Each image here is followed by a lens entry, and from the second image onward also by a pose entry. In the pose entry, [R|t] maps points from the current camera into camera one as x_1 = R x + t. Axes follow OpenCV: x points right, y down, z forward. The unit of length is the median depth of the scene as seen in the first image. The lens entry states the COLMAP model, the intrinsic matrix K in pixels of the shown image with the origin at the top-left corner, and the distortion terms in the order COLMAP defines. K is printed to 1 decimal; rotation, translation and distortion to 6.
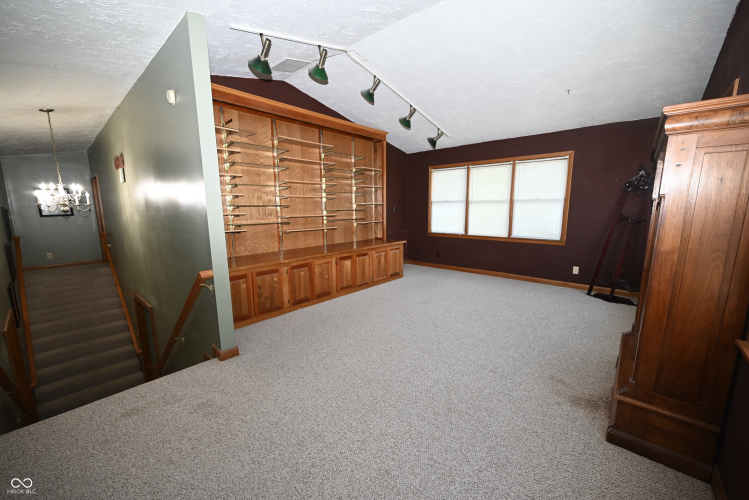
lens RADIAL K [[292.1, 0, 374.5], [0, 292.1, 250.7], [0, 0, 1]] dist [-0.001396, 0.000089]
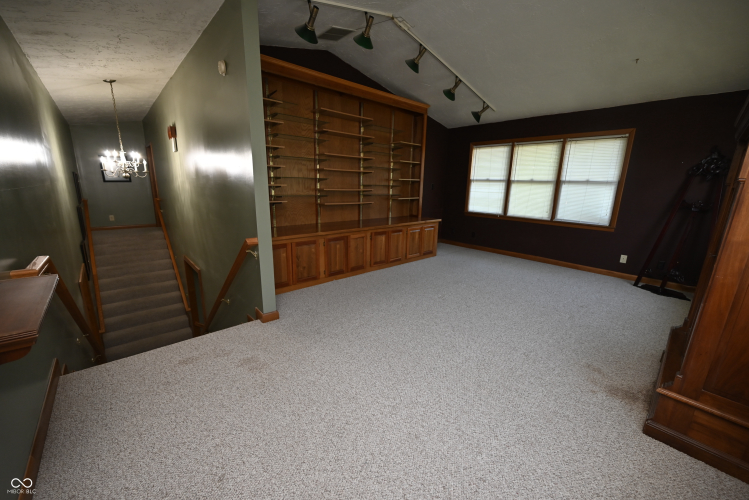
lens RADIAL K [[292.1, 0, 377.7], [0, 292.1, 247.6], [0, 0, 1]] dist [-0.001396, 0.000089]
pose [[0.994128, 0.054872, -0.093271, -0.014849], [-0.048418, 0.996363, 0.070114, 0.004353], [0.096779, -0.065186, 0.993169, -0.007285]]
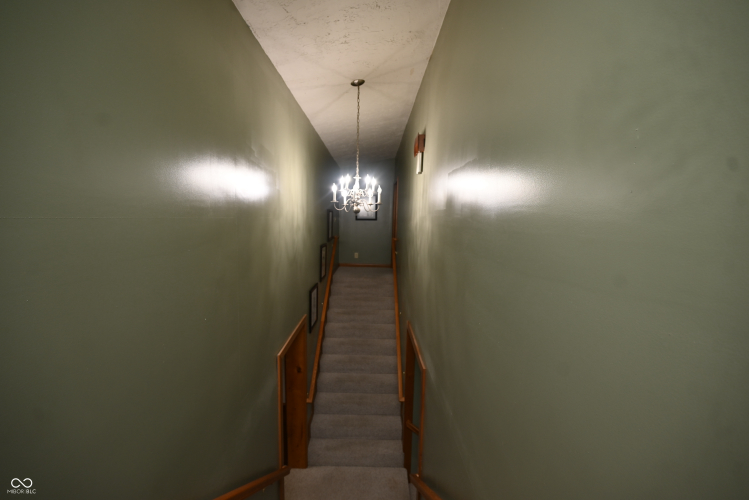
lens RADIAL K [[292.1, 0, 373.0], [0, 292.1, 248.9], [0, 0, 1]] dist [-0.001396, 0.000089]
pose [[0.664413, 0.108560, -0.739439, -0.500086], [-0.147352, 0.989001, 0.012798, -0.059565], [0.732695, 0.100455, 0.673102, 0.584065]]
